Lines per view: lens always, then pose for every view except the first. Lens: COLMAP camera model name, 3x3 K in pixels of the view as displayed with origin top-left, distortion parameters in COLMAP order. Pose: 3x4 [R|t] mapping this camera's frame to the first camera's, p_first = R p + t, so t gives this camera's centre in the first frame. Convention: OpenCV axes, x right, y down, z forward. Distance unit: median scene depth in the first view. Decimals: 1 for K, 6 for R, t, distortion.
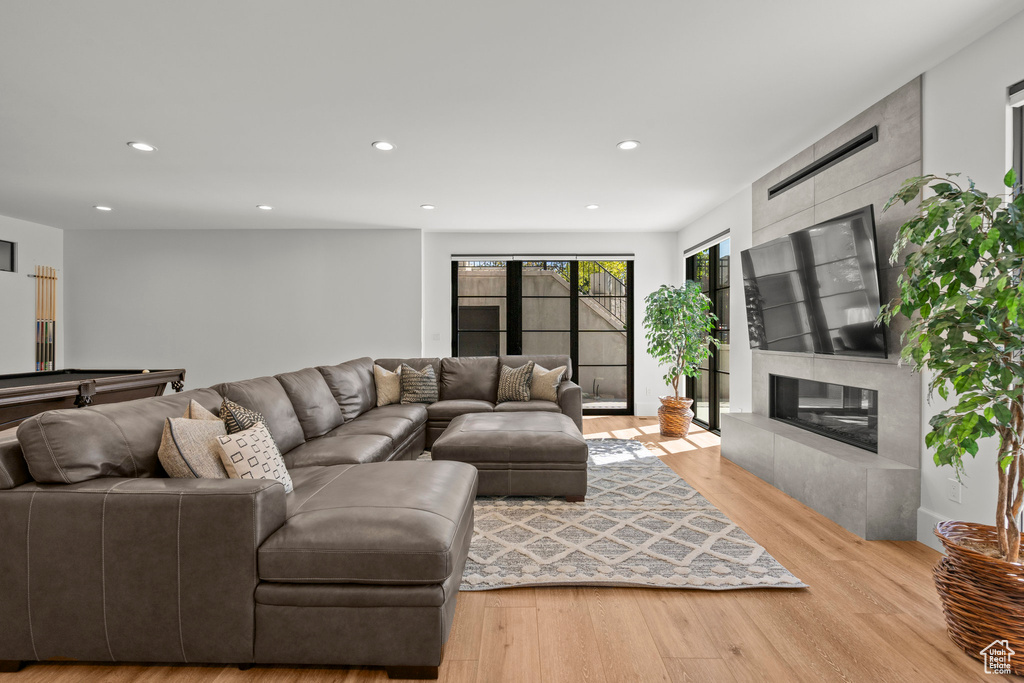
lens RADIAL K [[467.6, 0, 510.8], [0, 467.6, 338.7], [0, 0, 1]] dist [-0.003839, 0.001286]
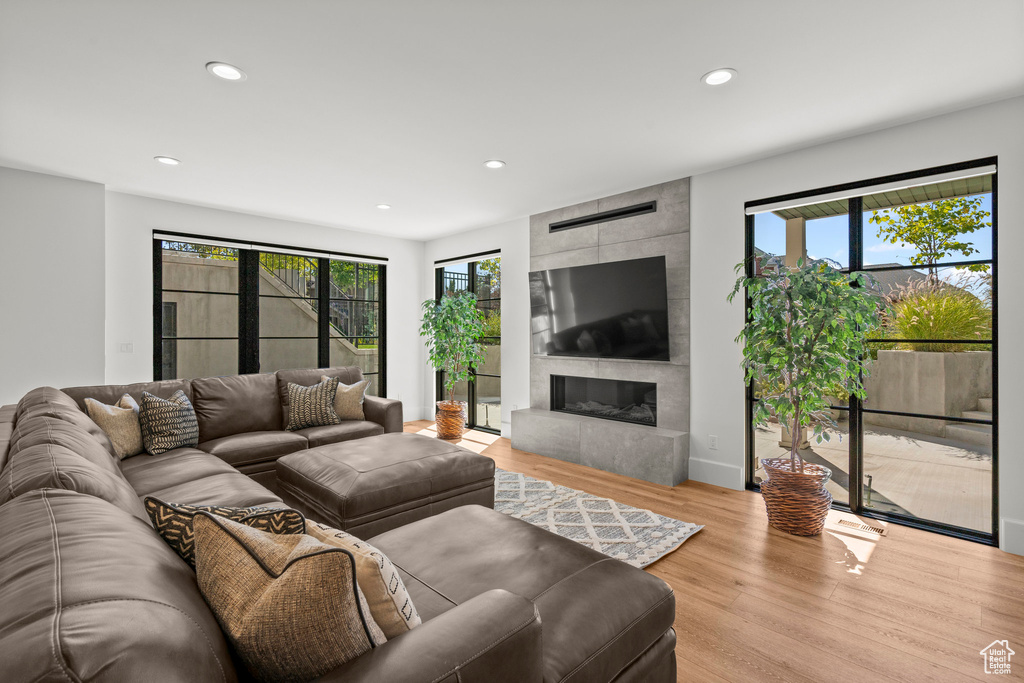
lens RADIAL K [[467.6, 0, 512.2], [0, 467.6, 335.6], [0, 0, 1]] dist [-0.003839, 0.001286]
pose [[0.705453, -0.002851, 0.708751, -0.502002], [0.007465, 0.999966, -0.003408, -0.031227], [-0.708718, 0.007695, 0.705450, 0.261797]]
